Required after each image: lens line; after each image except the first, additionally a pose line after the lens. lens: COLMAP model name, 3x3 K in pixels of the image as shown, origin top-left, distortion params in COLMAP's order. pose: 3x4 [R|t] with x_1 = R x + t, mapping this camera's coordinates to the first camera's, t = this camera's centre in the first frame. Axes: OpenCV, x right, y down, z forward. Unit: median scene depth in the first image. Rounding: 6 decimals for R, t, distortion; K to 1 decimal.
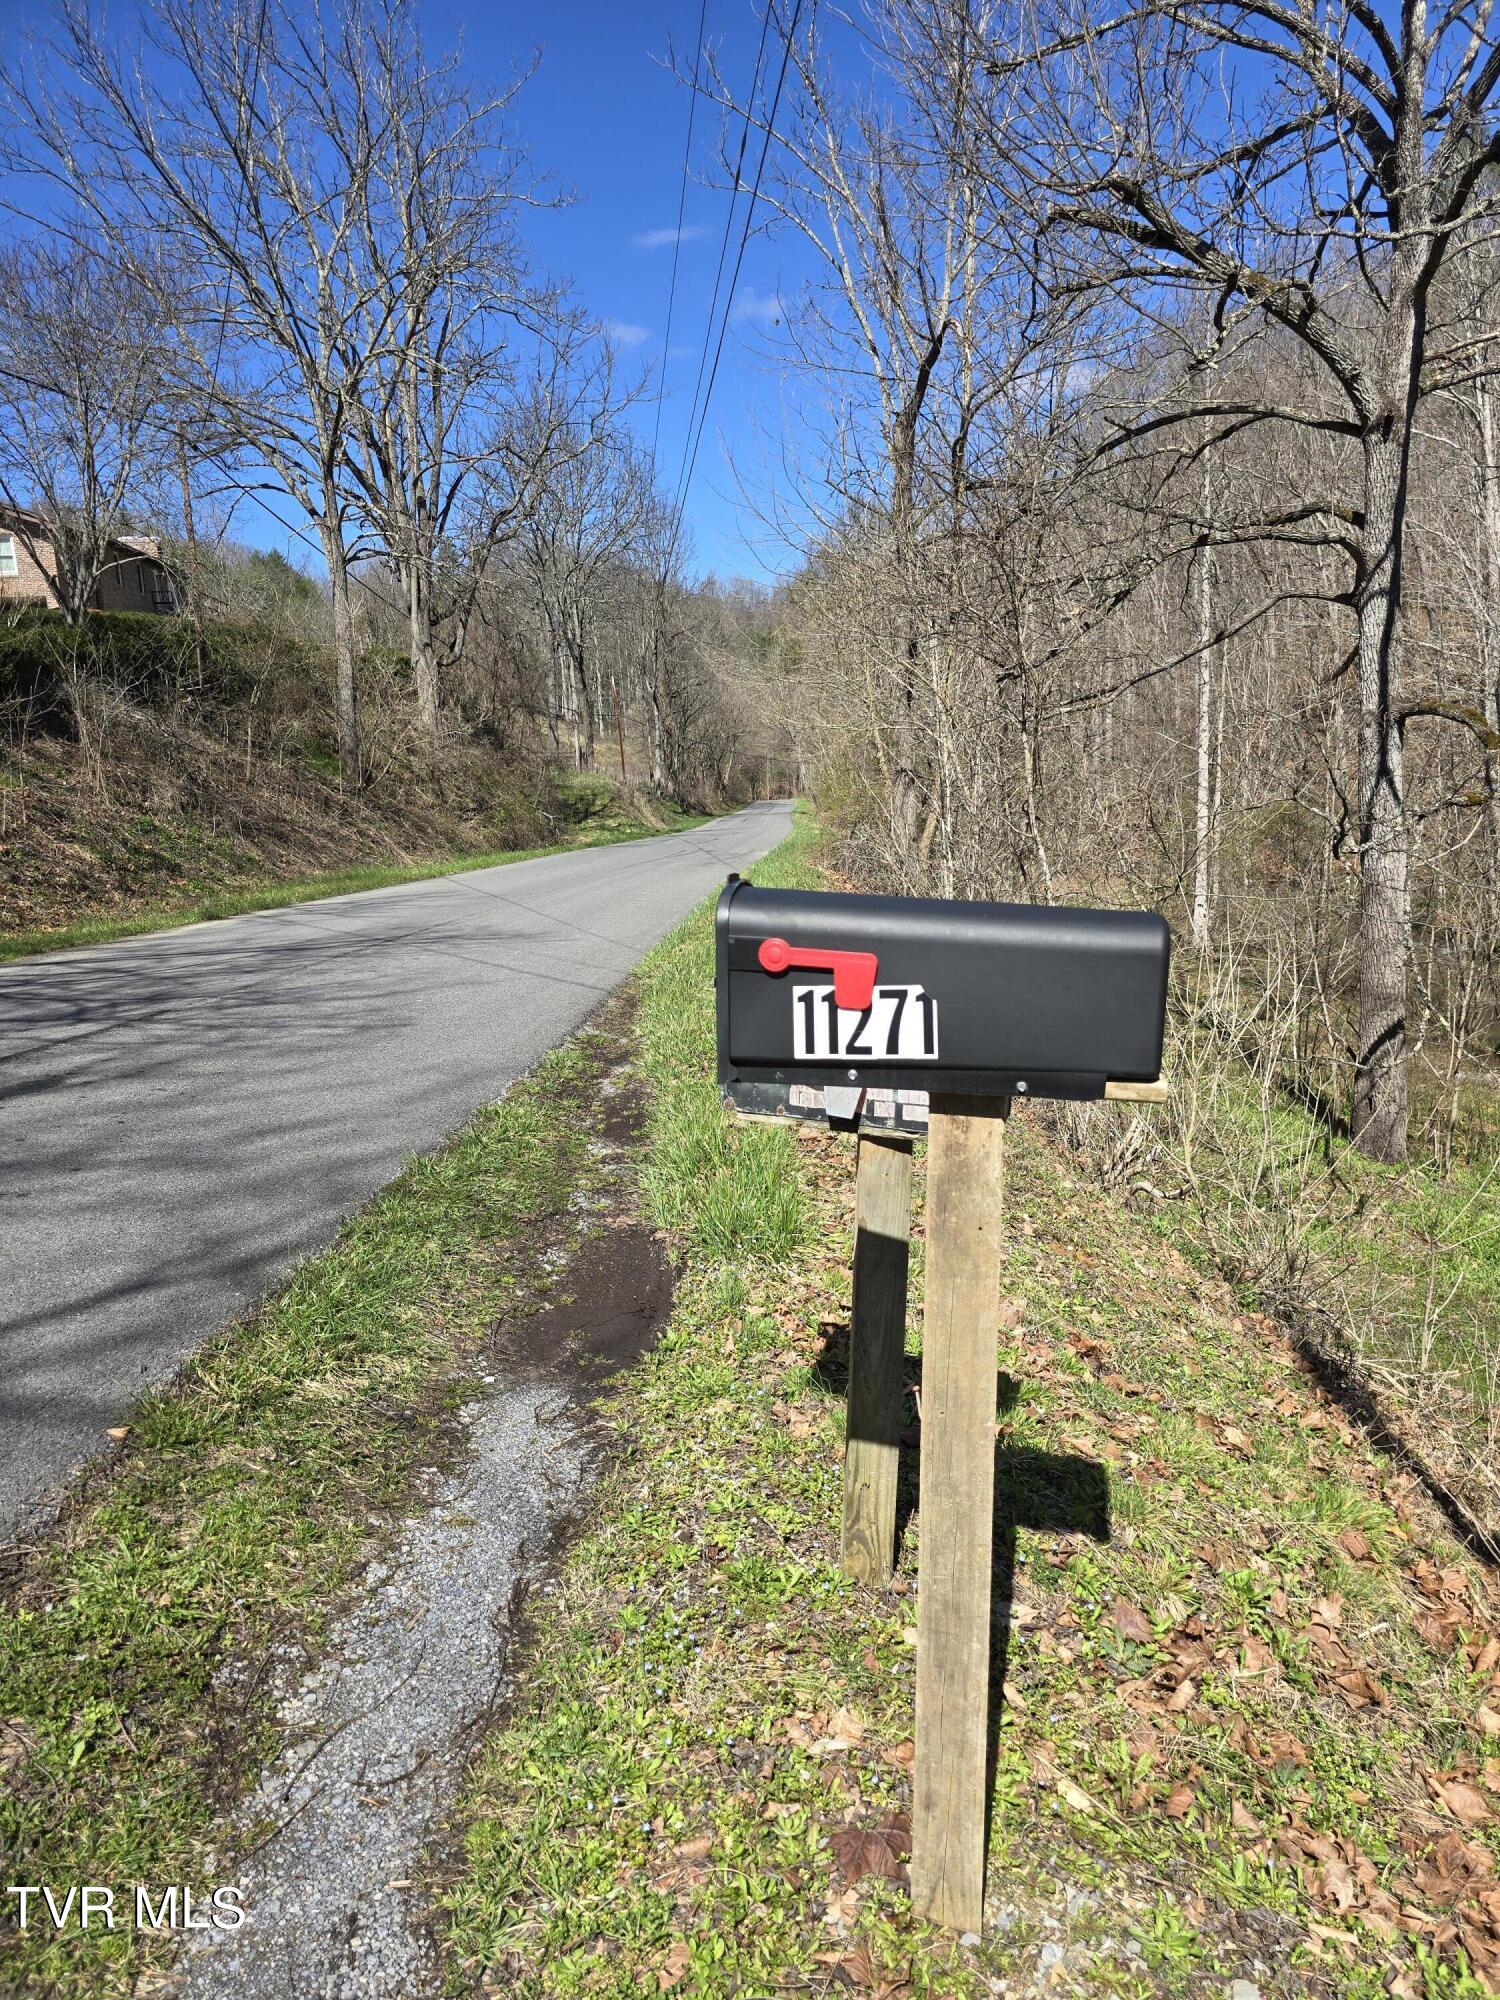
lens RADIAL K [[1389.3, 0, 750.0], [0, 1389.3, 1000.0], [0, 0, 1]] dist [0.084547, -0.069340]
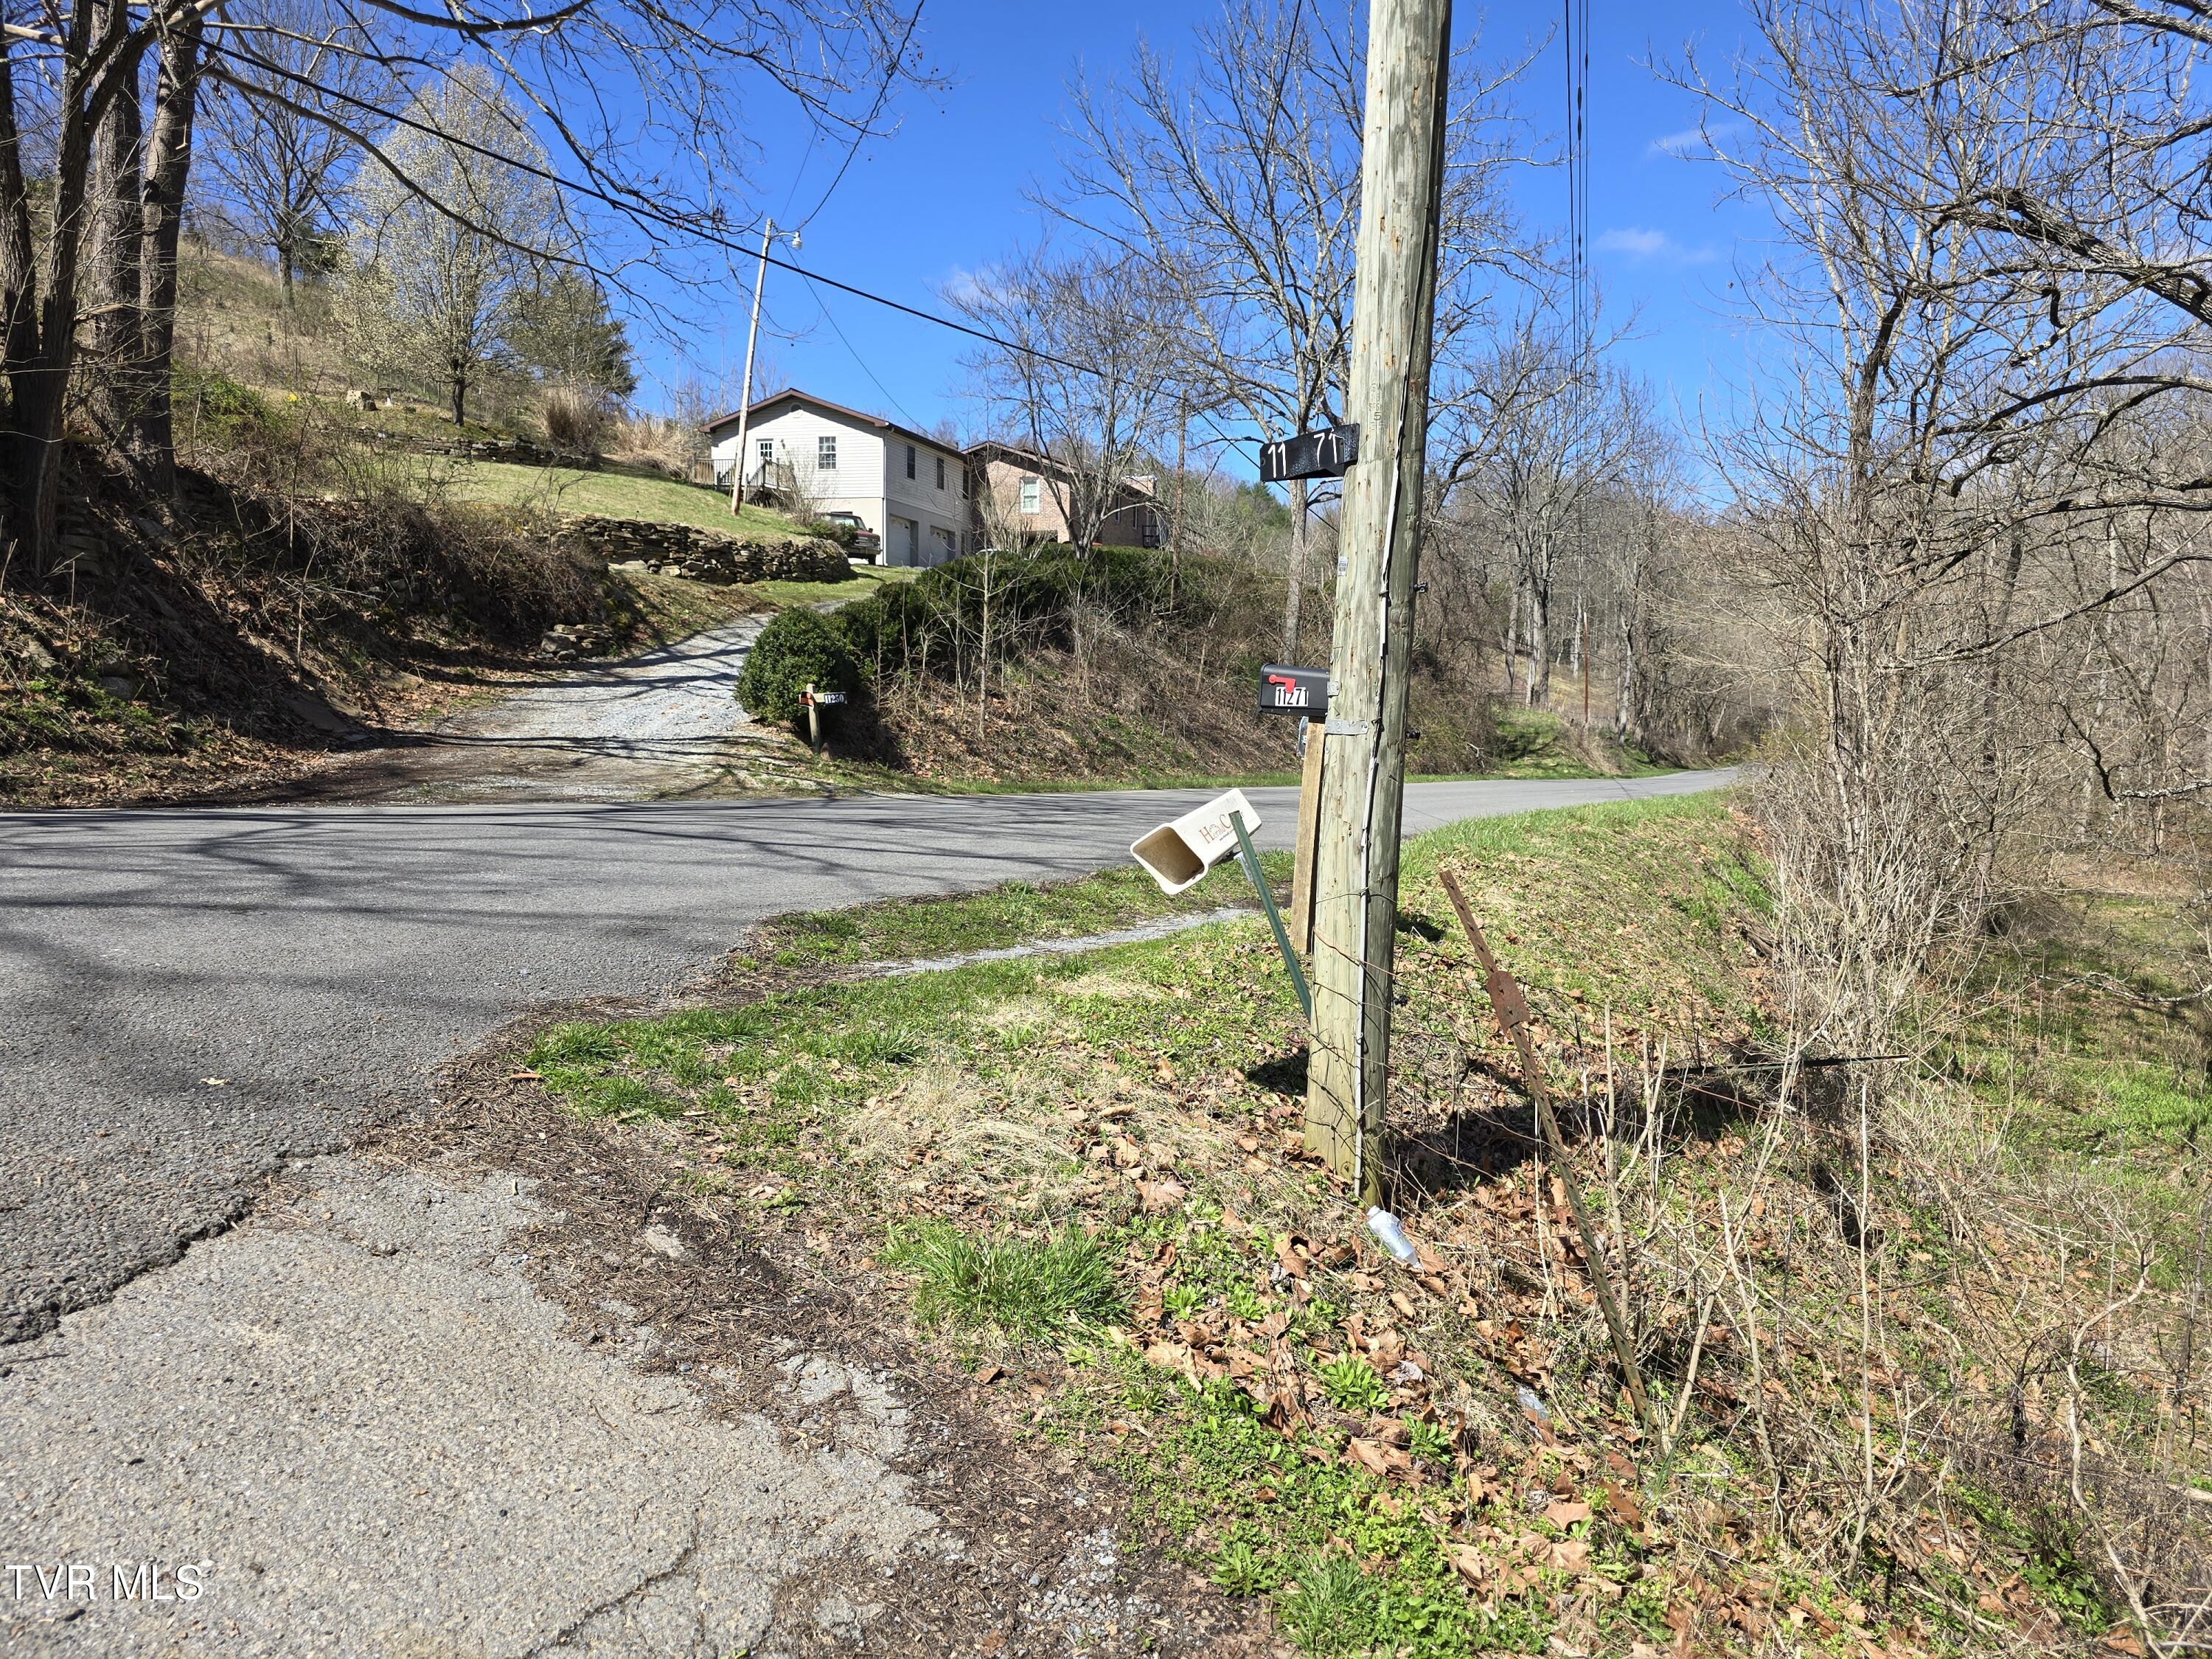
lens RADIAL K [[1562.7, 0, 1106.0], [0, 1562.7, 829.5], [0, 0, 1]] dist [0.184072, -0.080726]
pose [[0.916957, 0.095001, -0.387511, 0.082178], [-0.128343, 0.989850, -0.061026, 0.041938], [0.377781, 0.105692, 0.919843, -0.196631]]
